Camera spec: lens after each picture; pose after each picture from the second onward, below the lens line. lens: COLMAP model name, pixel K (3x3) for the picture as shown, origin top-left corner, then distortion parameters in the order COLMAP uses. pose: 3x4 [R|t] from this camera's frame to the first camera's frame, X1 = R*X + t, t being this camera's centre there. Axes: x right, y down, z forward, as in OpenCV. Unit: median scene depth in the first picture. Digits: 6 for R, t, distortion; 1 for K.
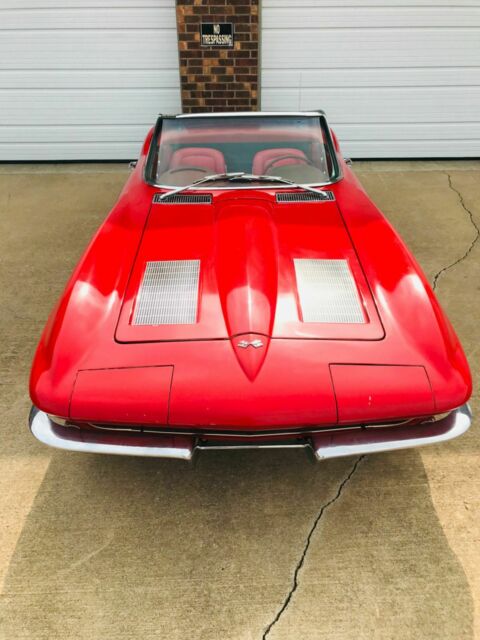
lens RADIAL K [[531.7, 0, 241.0], [0, 531.7, 317.5], [0, 0, 1]] dist [0.010669, 0.006018]
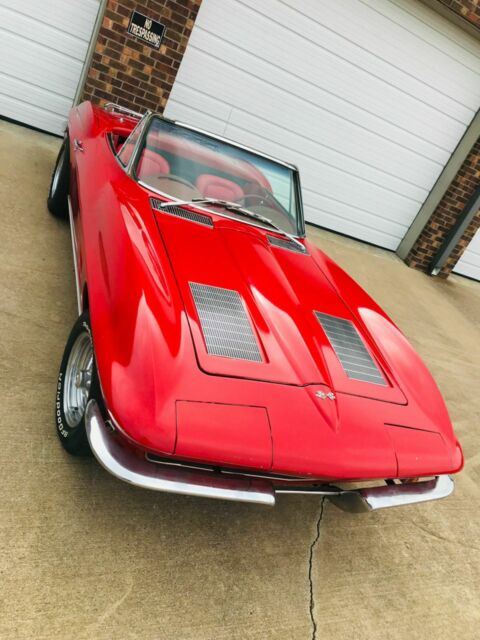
lens RADIAL K [[531.7, 0, 244.3], [0, 531.7, 317.3], [0, 0, 1]] dist [0.010669, 0.006018]
pose [[0.861226, 0.200539, 0.466983, -0.531107], [-0.194497, 0.978961, -0.061703, -0.003663], [-0.469532, -0.037686, 0.882111, 0.127101]]
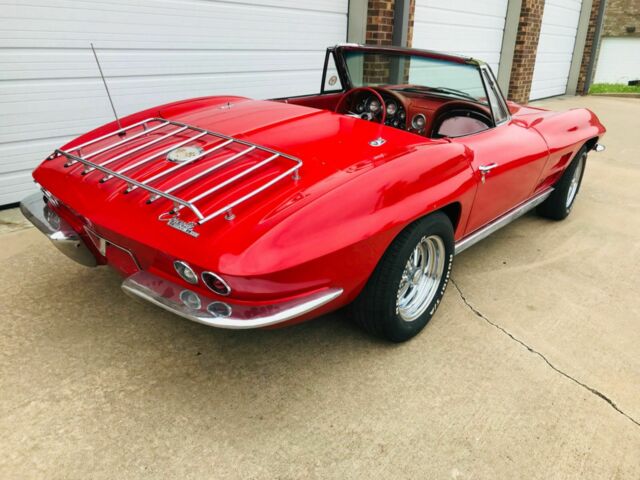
lens RADIAL K [[531.7, 0, 320.1], [0, 531.7, 234.7], [0, 0, 1]] dist [0.010669, 0.006018]
pose [[0.617233, -0.247125, 0.746962, -0.399536], [0.359718, 0.932991, 0.011427, -0.415057], [-0.699733, 0.261643, 0.664769, 1.090263]]
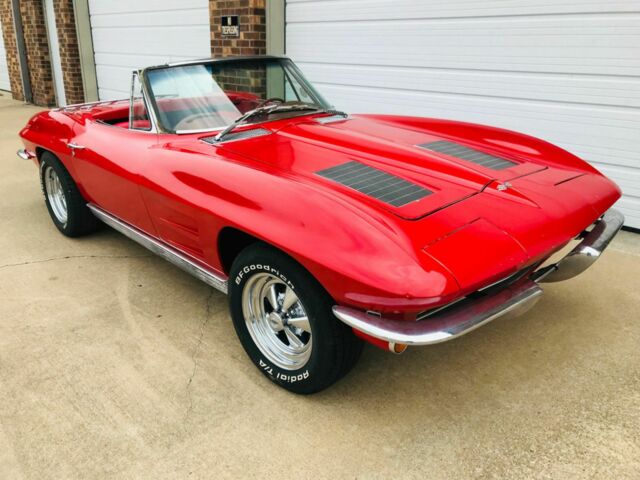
lens RADIAL K [[531.7, 0, 309.9], [0, 531.7, 232.2], [0, 0, 1]] dist [0.010669, 0.006018]
pose [[0.687528, 0.252562, -0.680821, 1.989731], [-0.378198, 0.924911, -0.038813, -0.379306], [0.619896, 0.284171, 0.731421, 0.985597]]
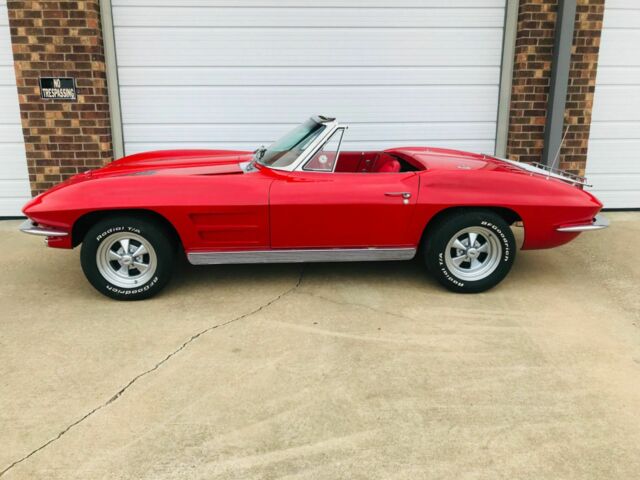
lens RADIAL K [[531.7, 0, 316.0], [0, 531.7, 235.0], [0, 0, 1]] dist [0.010669, 0.006018]
pose [[0.999125, -0.008514, 0.040944, 0.844352], [0.019695, 0.959477, -0.281098, 0.005463], [-0.036891, 0.281659, 0.958805, 0.303721]]
